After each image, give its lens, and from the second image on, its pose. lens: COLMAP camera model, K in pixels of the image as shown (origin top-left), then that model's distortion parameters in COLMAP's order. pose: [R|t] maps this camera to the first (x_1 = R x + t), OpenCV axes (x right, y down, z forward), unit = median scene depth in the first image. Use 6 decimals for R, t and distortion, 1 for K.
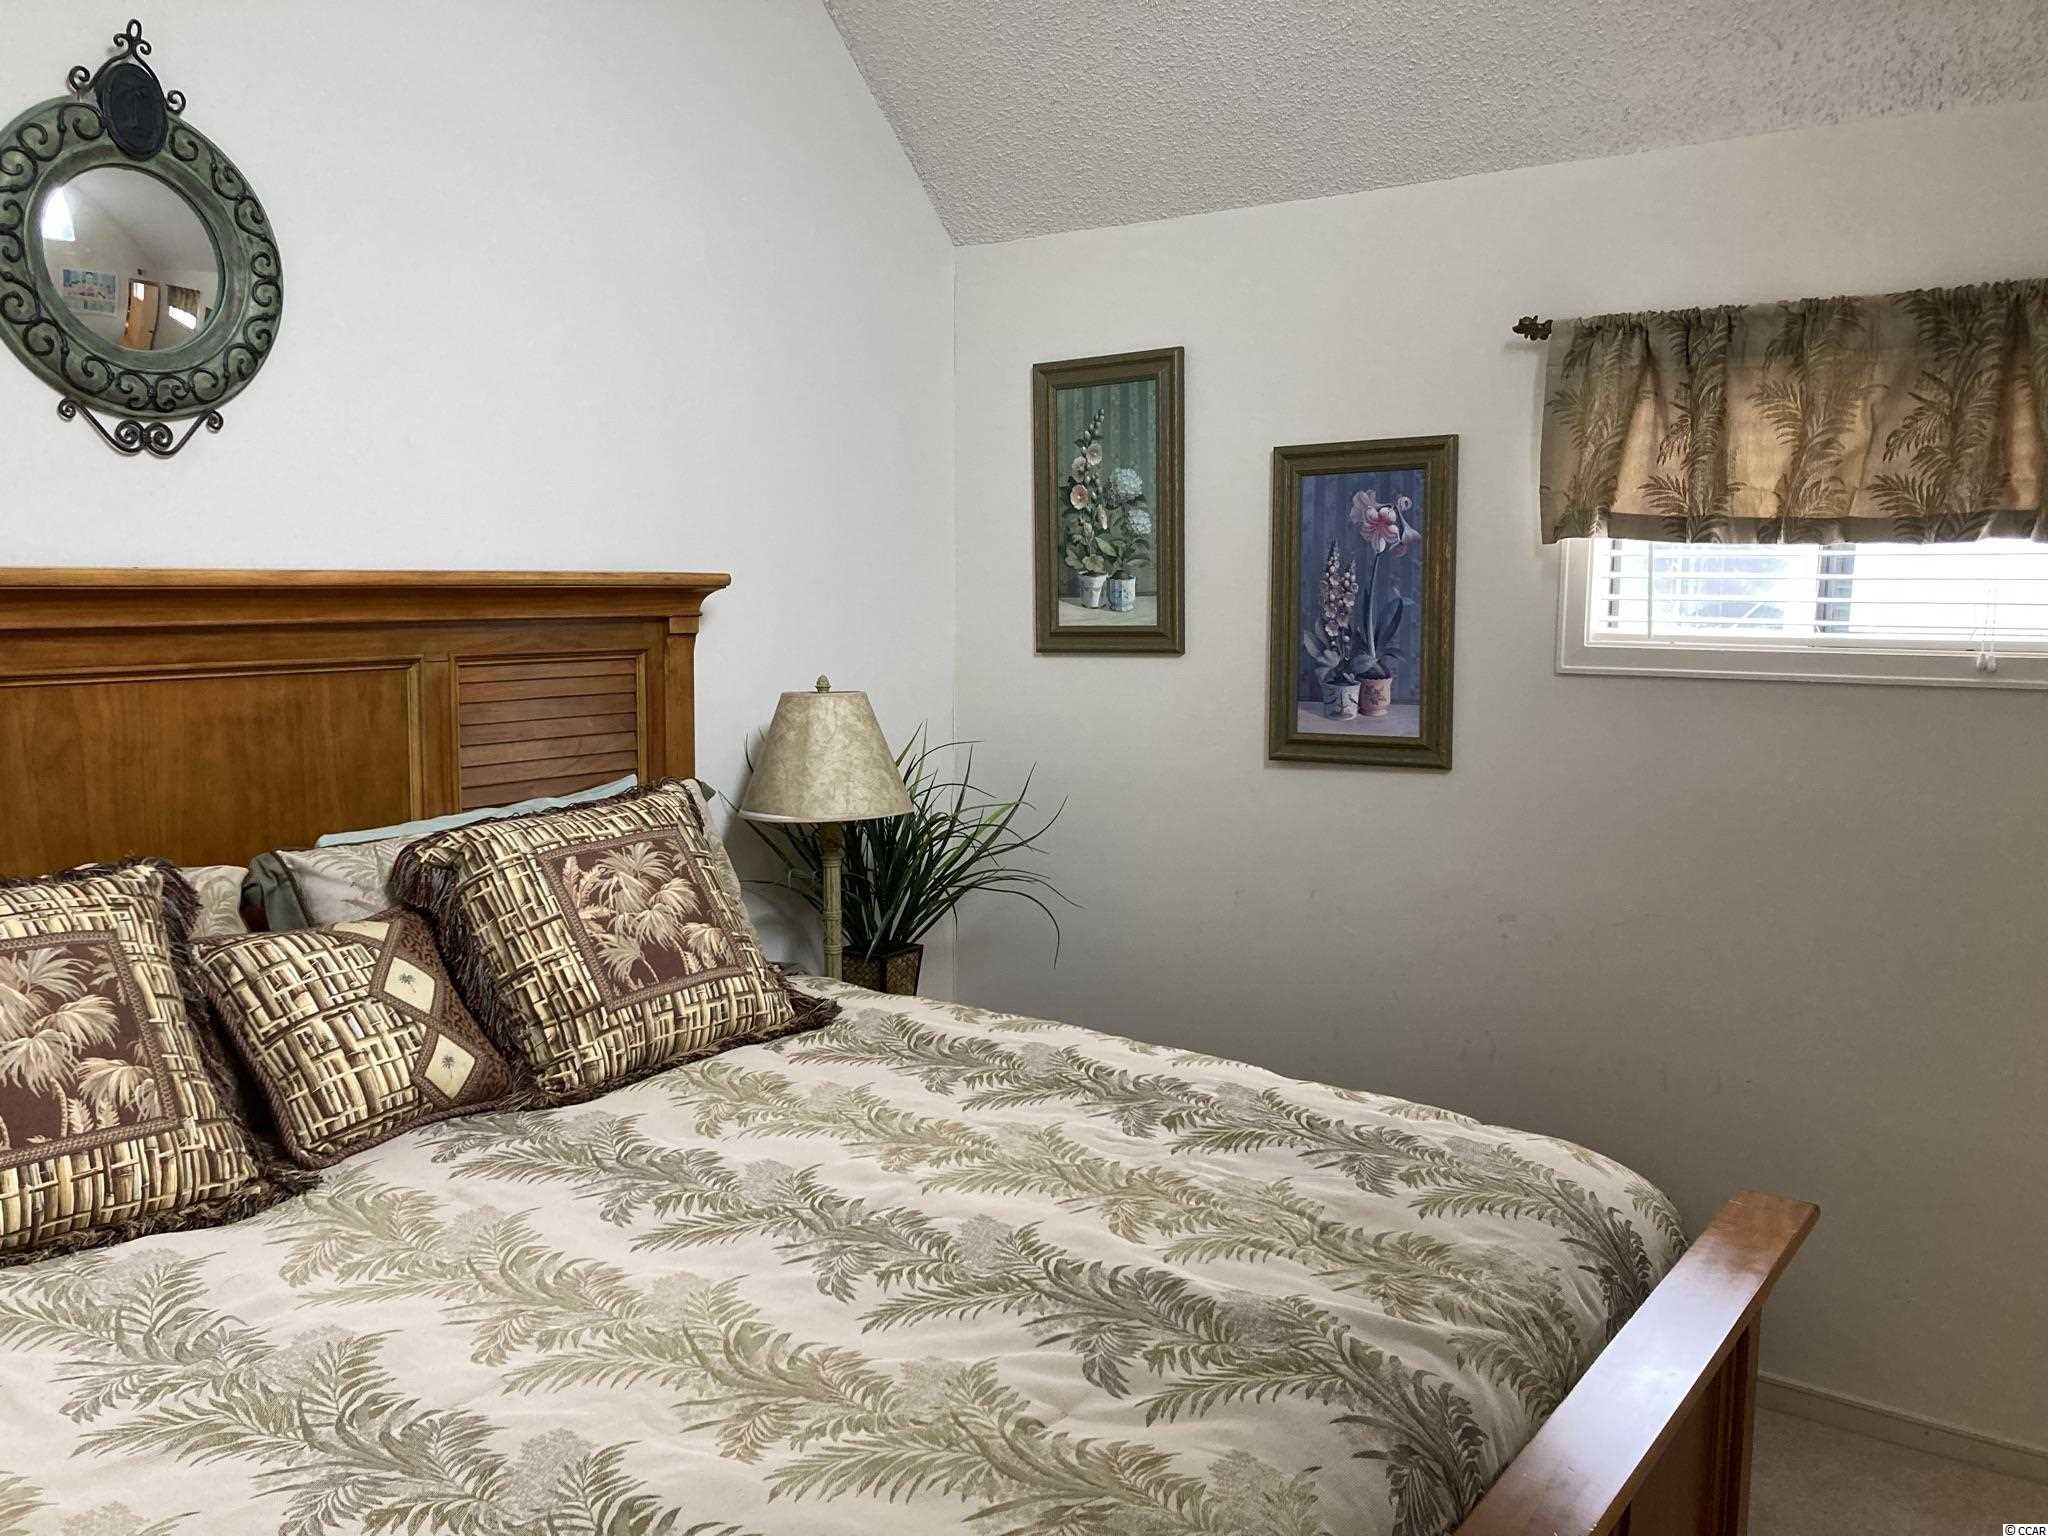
lens RADIAL K [[1654.1, 0, 1017.3], [0, 1654.1, 772.2], [0, 0, 1]] dist [-0.005089, 0.009158]
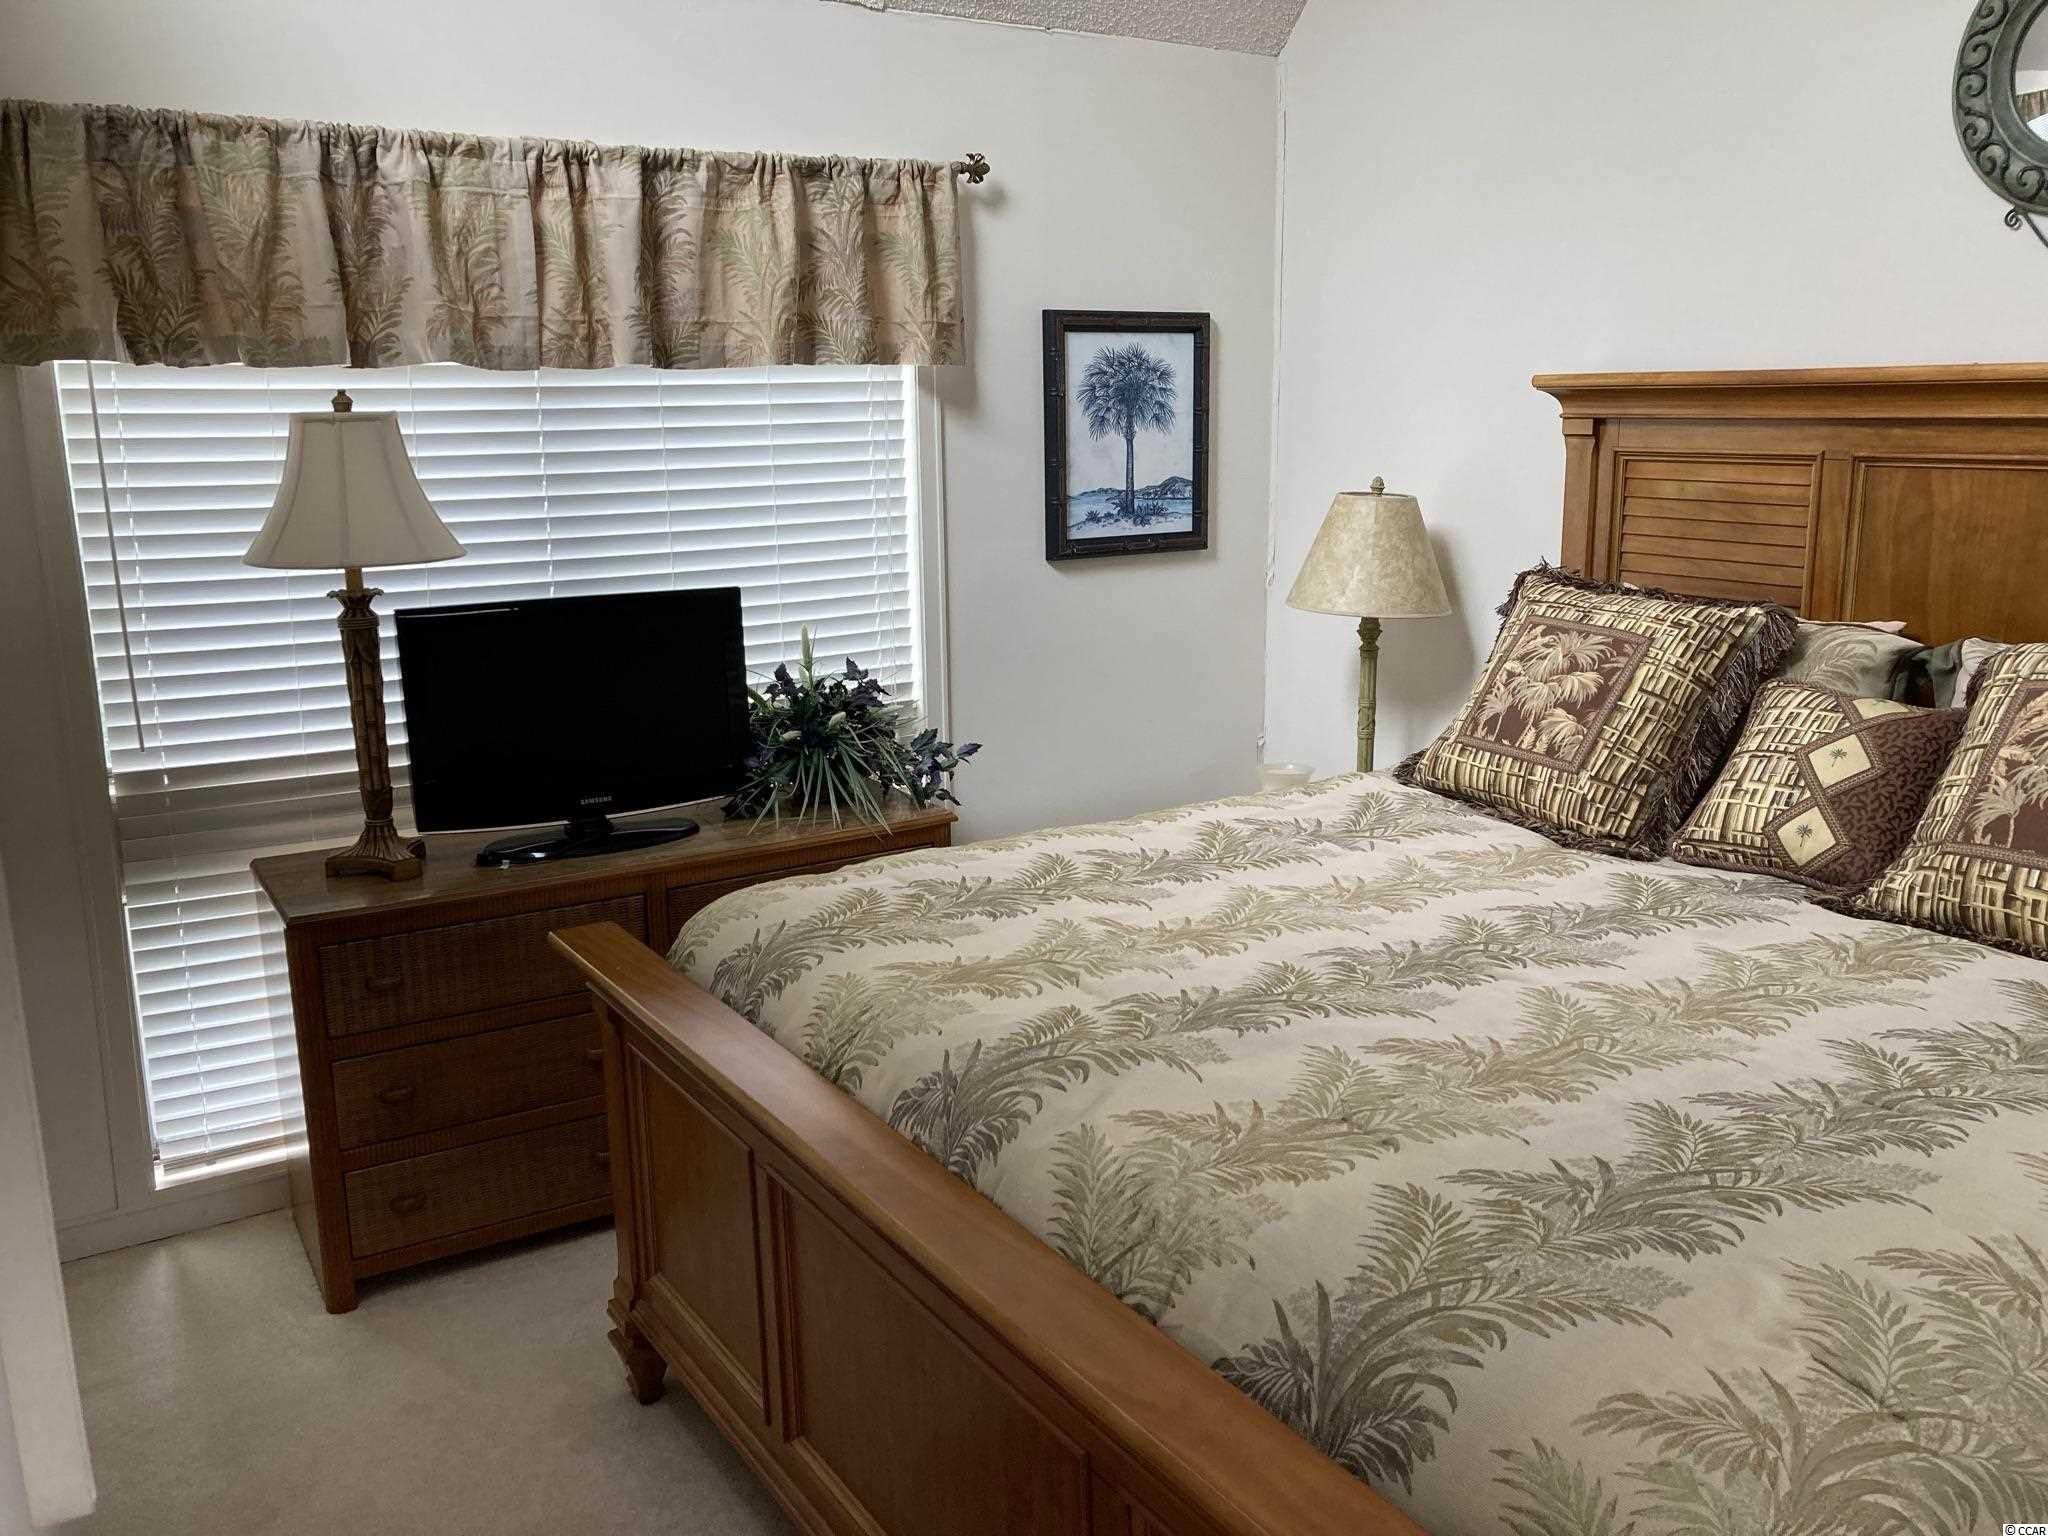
lens RADIAL K [[1654.1, 0, 1017.3], [0, 1654.1, 772.2], [0, 0, 1]] dist [-0.005089, 0.009158]
pose [[-0.370218, 0.203090, -0.906473, 0.814911], [-0.099862, 0.961453, 0.256194, -0.086053], [0.923562, 0.185370, -0.335667, 0.888360]]
